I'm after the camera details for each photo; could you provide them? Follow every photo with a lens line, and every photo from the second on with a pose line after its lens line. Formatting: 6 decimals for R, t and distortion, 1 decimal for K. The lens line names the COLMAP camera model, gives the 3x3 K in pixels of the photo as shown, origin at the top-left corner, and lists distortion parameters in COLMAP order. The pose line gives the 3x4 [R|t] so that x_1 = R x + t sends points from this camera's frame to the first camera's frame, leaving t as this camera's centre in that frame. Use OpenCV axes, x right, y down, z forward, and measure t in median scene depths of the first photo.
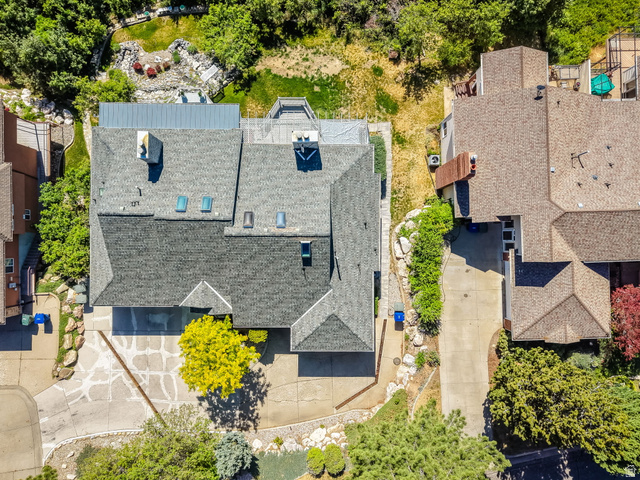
lens RADIAL K [[430.9, 0, 317.9], [0, 430.9, 239.8], [0, 0, 1]] dist [0.031949, -0.038636]
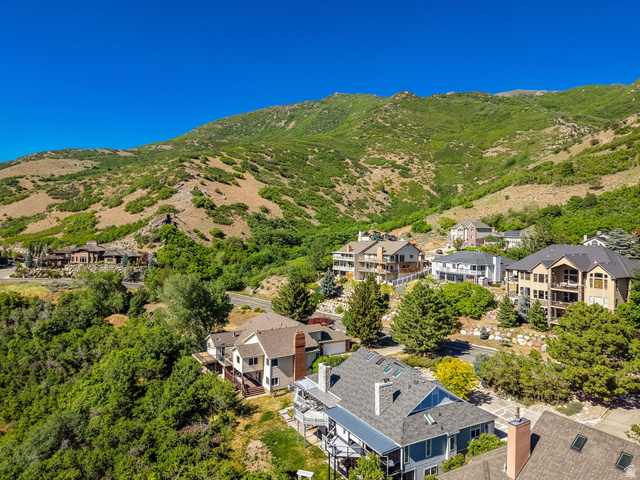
lens RADIAL K [[427.6, 0, 318.5], [0, 427.6, 244.7], [0, 0, 1]] dist [0.058010, -0.092174]
pose [[-0.492511, -0.033870, 0.869647, -1.233827], [0.870089, 0.003162, 0.492884, -0.907885], [-0.019444, 0.999421, 0.027912, 0.341213]]
